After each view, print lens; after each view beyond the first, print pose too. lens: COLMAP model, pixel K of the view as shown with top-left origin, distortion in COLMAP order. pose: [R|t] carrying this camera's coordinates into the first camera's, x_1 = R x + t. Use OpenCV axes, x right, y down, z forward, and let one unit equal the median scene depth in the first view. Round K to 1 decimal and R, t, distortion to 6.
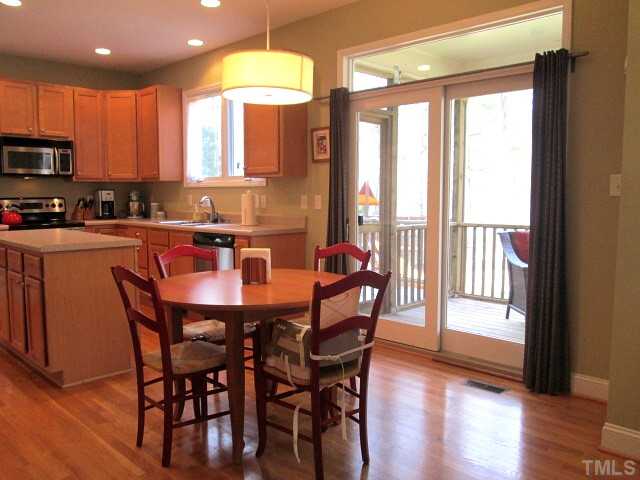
lens RADIAL K [[524.8, 0, 320.0], [0, 524.8, 240.0], [0, 0, 1]] dist [-0.048977, -0.002365]
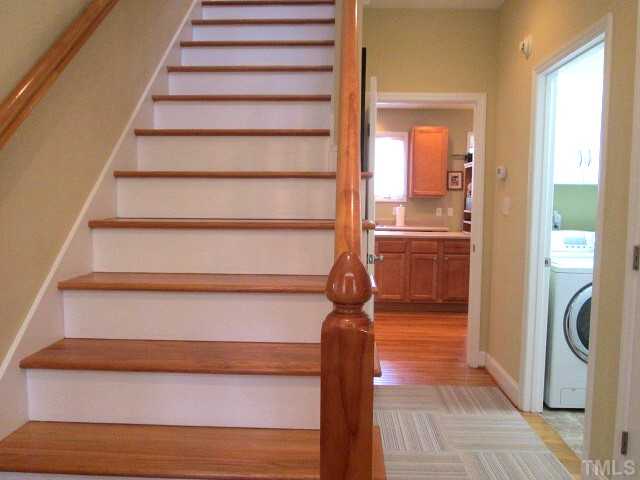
lens RADIAL K [[524.8, 0, 320.0], [0, 524.8, 240.0], [0, 0, 1]] dist [-0.048977, -0.002365]
pose [[0.744715, -0.038774, 0.666255, -1.216814], [0.045751, 0.998928, 0.006997, -0.007371], [-0.665813, 0.025271, 0.745691, -0.028805]]
